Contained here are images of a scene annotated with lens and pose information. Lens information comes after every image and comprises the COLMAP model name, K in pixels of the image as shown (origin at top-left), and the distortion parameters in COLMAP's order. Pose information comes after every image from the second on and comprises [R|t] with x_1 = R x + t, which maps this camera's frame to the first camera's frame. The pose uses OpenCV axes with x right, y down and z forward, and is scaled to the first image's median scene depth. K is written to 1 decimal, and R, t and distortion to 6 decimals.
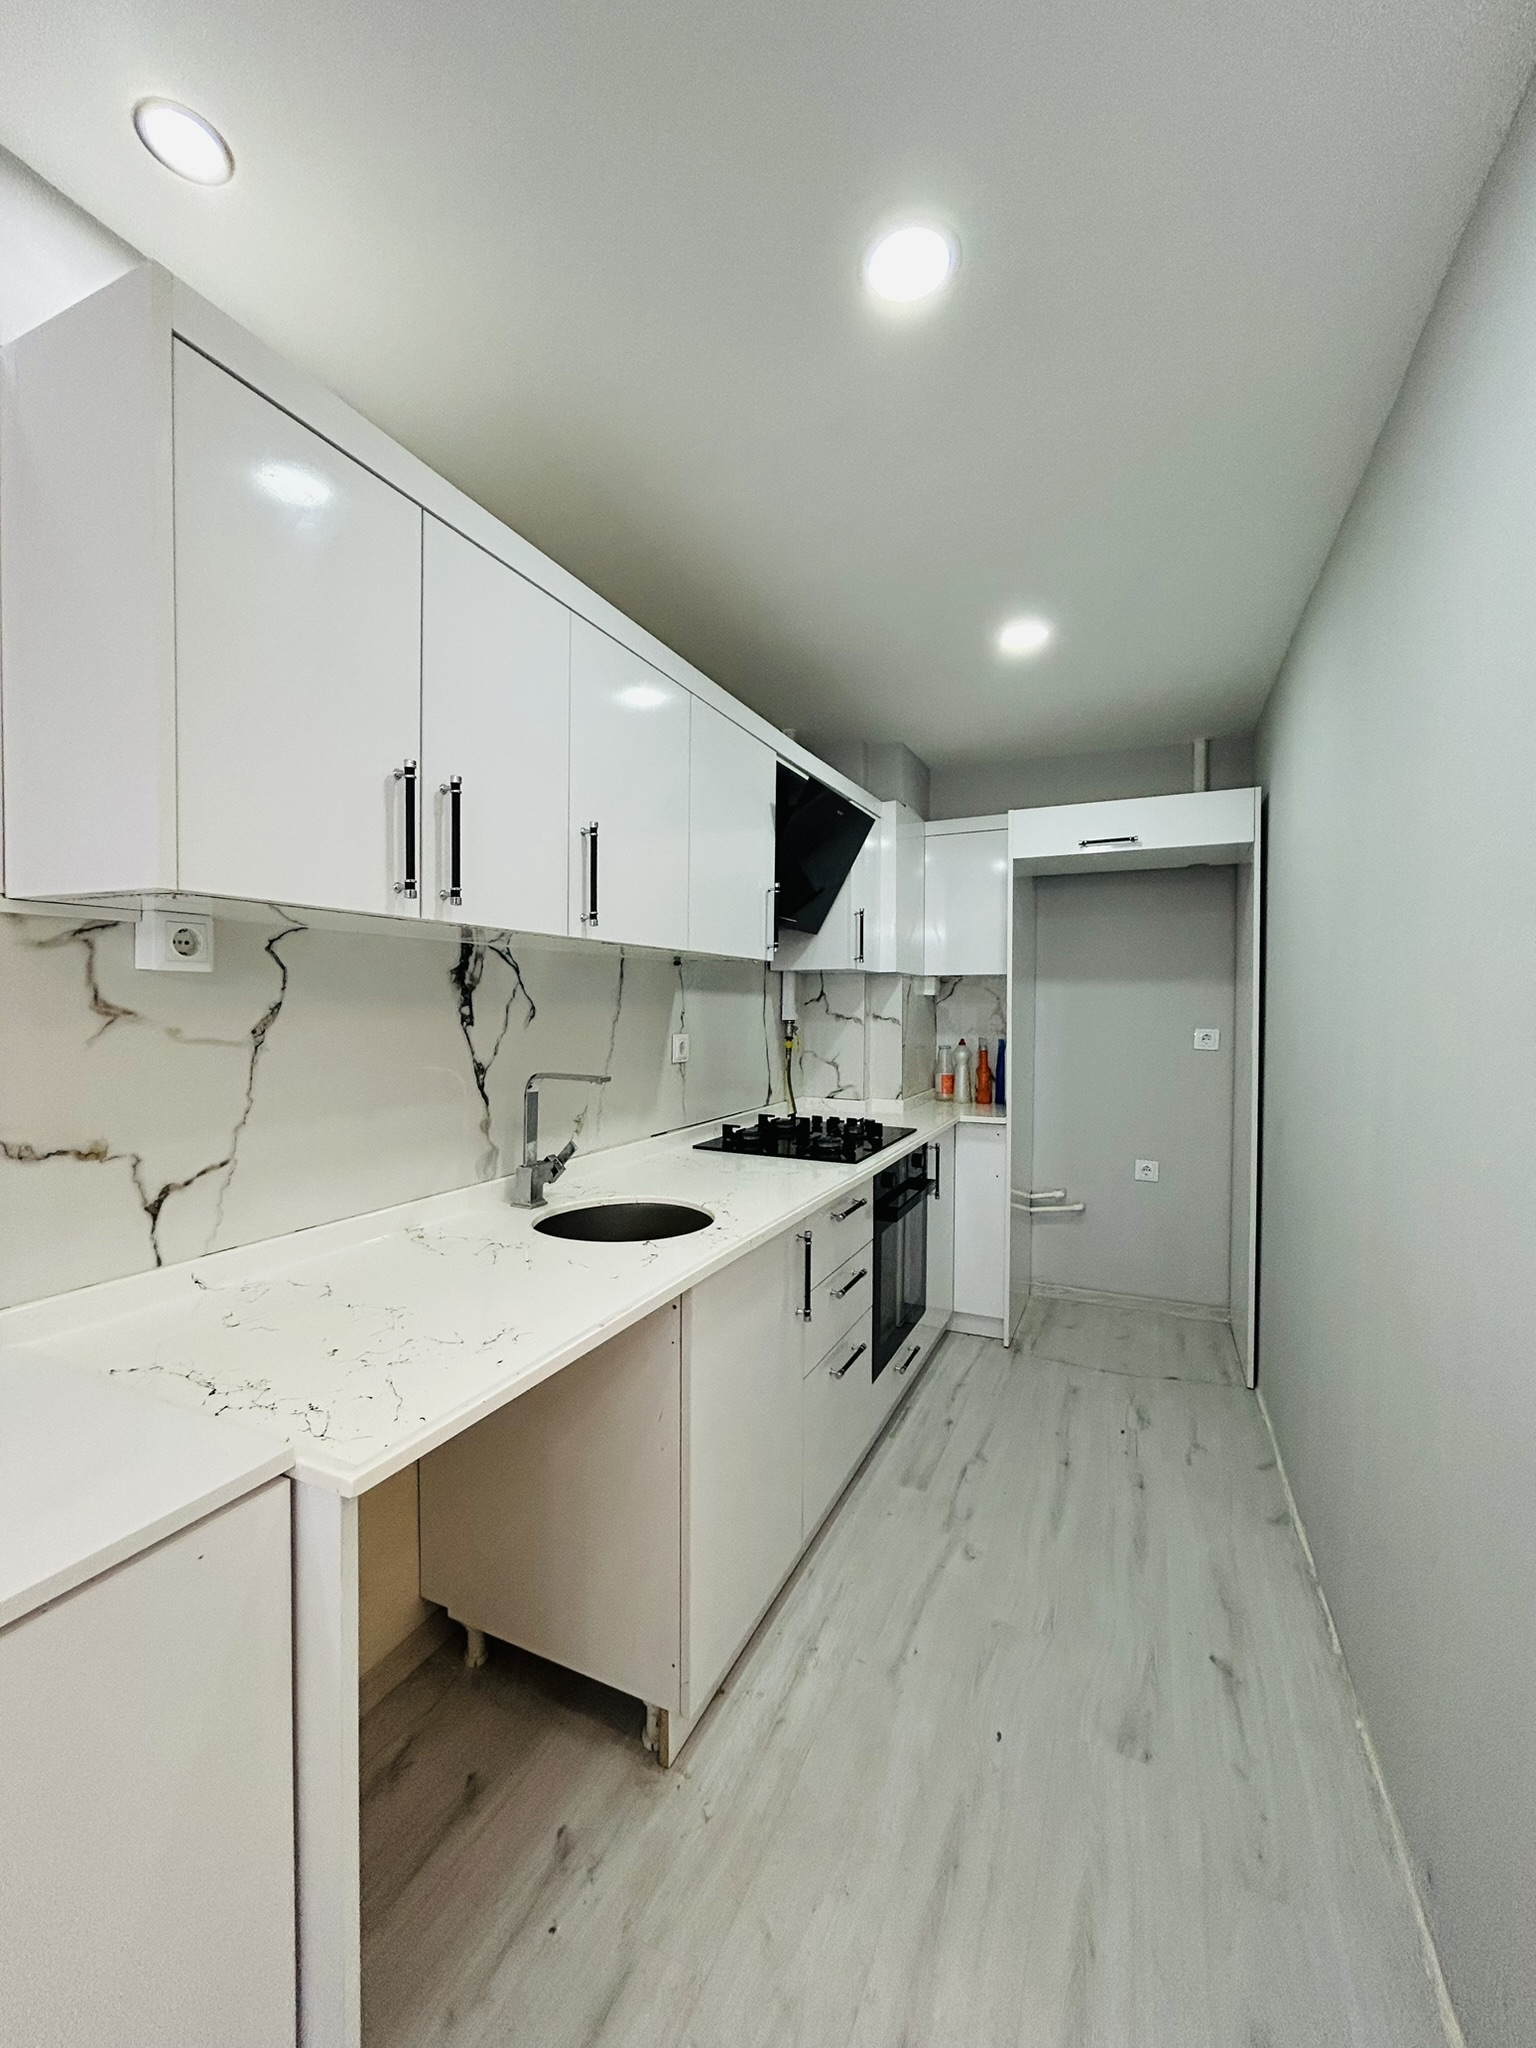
lens RADIAL K [[823.7, 0, 769.1], [0, 823.7, 1025.4], [0, 0, 1]] dist [-0.002574, 0.003095]
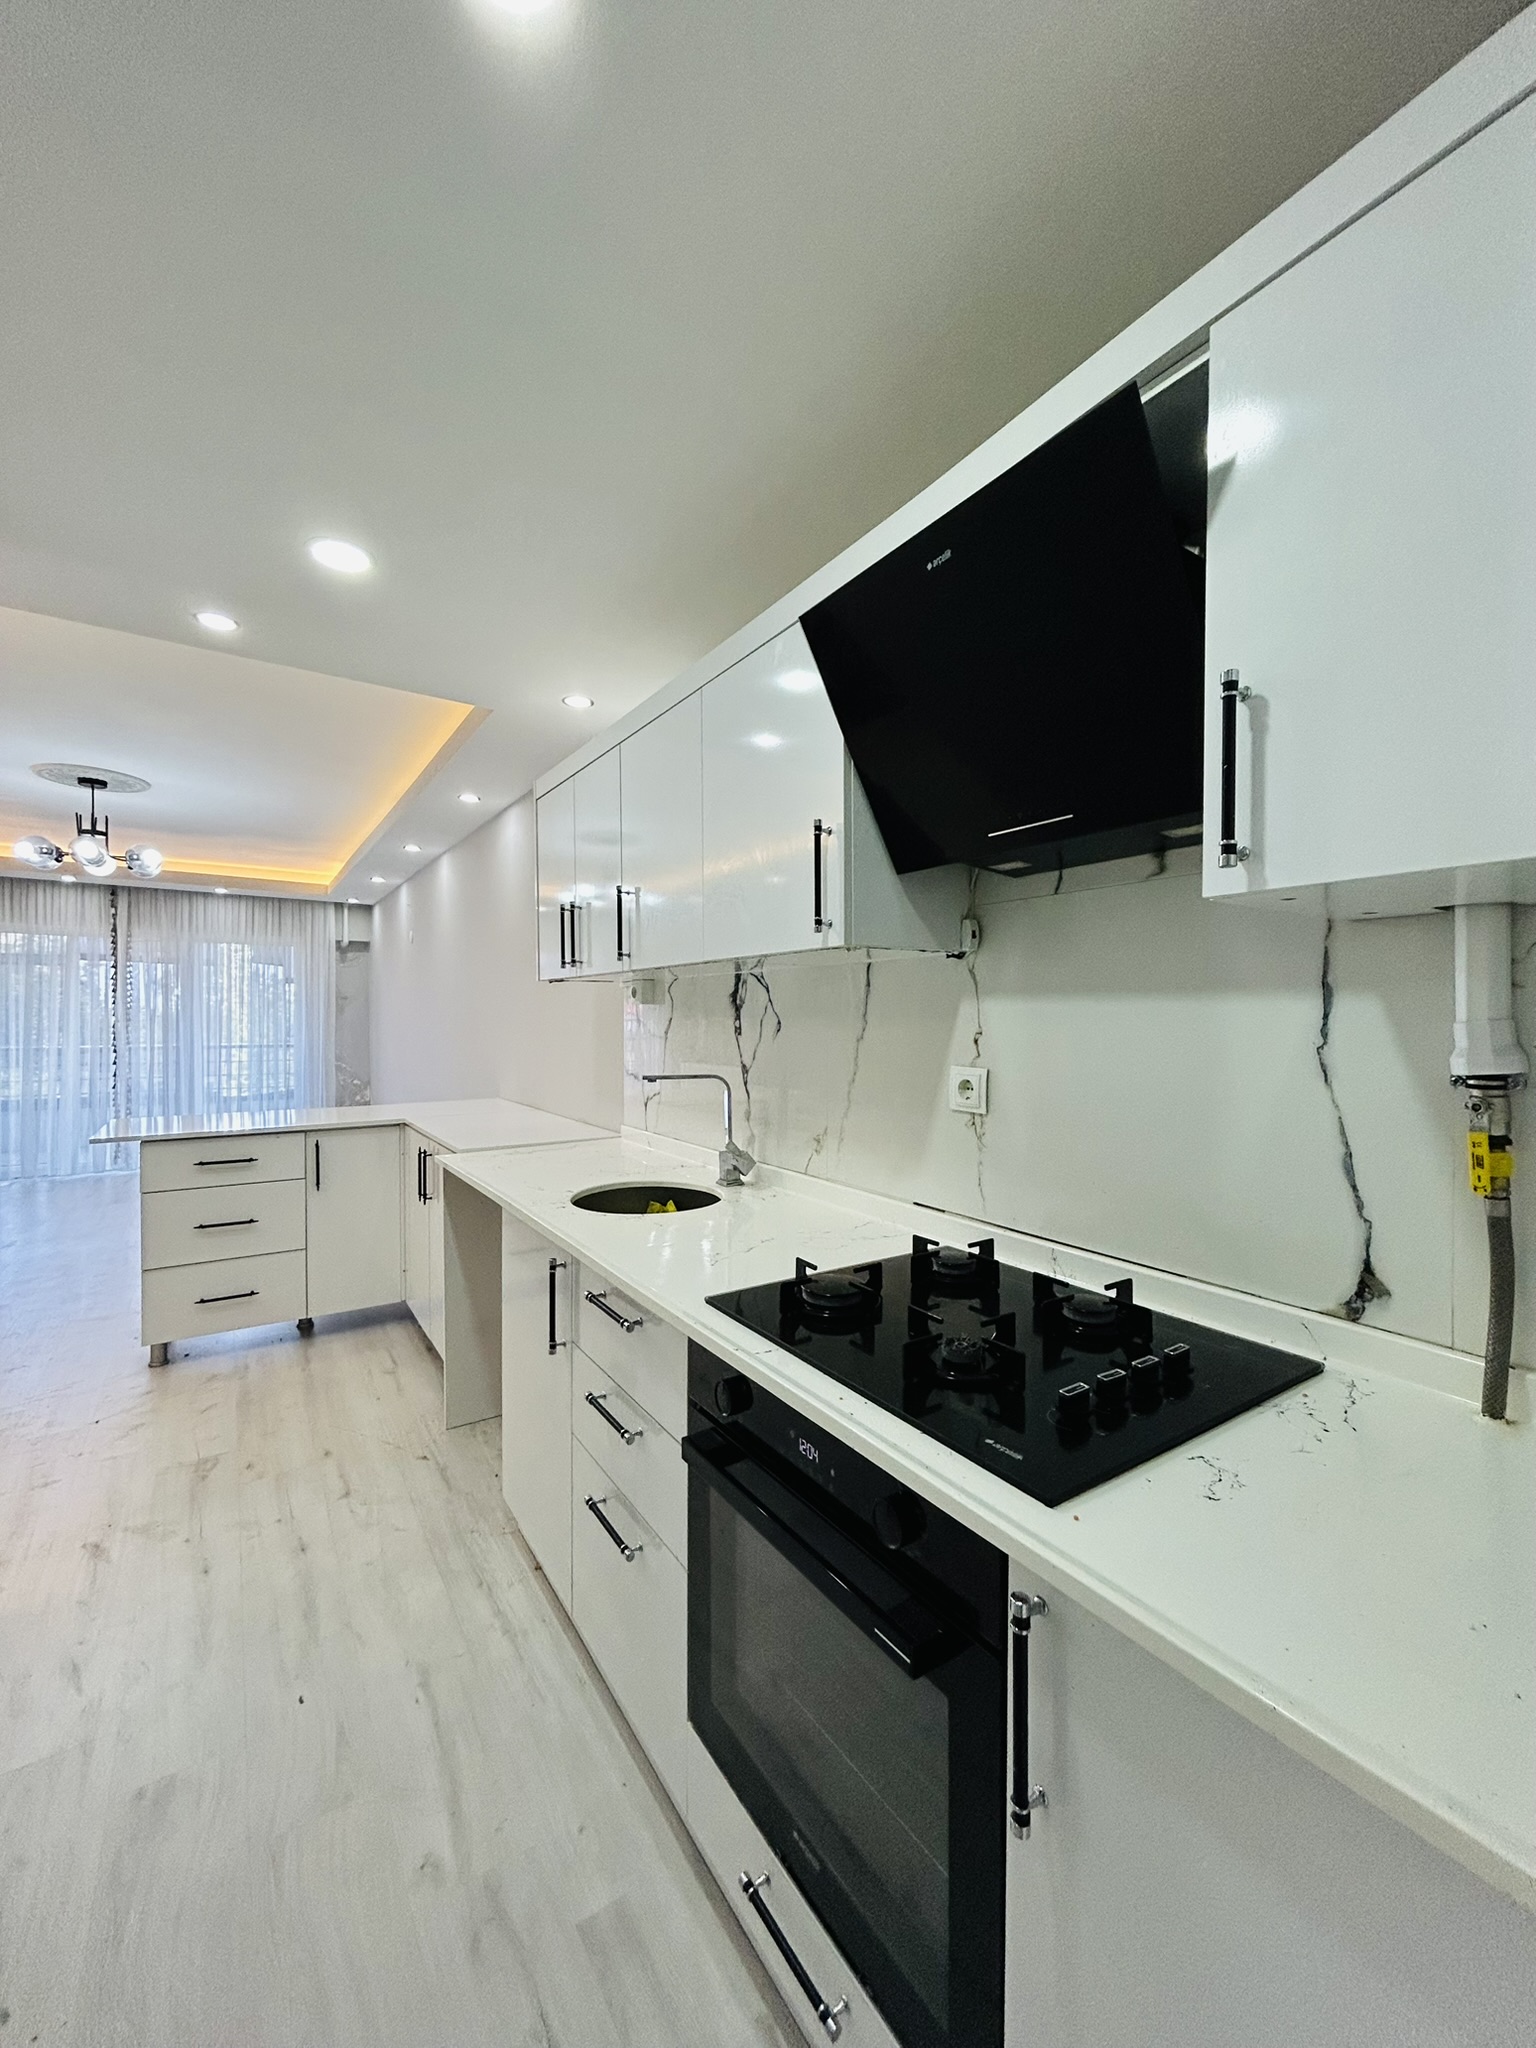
lens RADIAL K [[823.7, 0, 765.0], [0, 823.7, 1022.2], [0, 0, 1]] dist [-0.002574, 0.003095]
pose [[-0.533296, -0.003733, -0.845920, 0.502466], [-0.029001, 0.999483, 0.013873, -0.027479], [0.845431, 0.031931, -0.533129, 1.190116]]
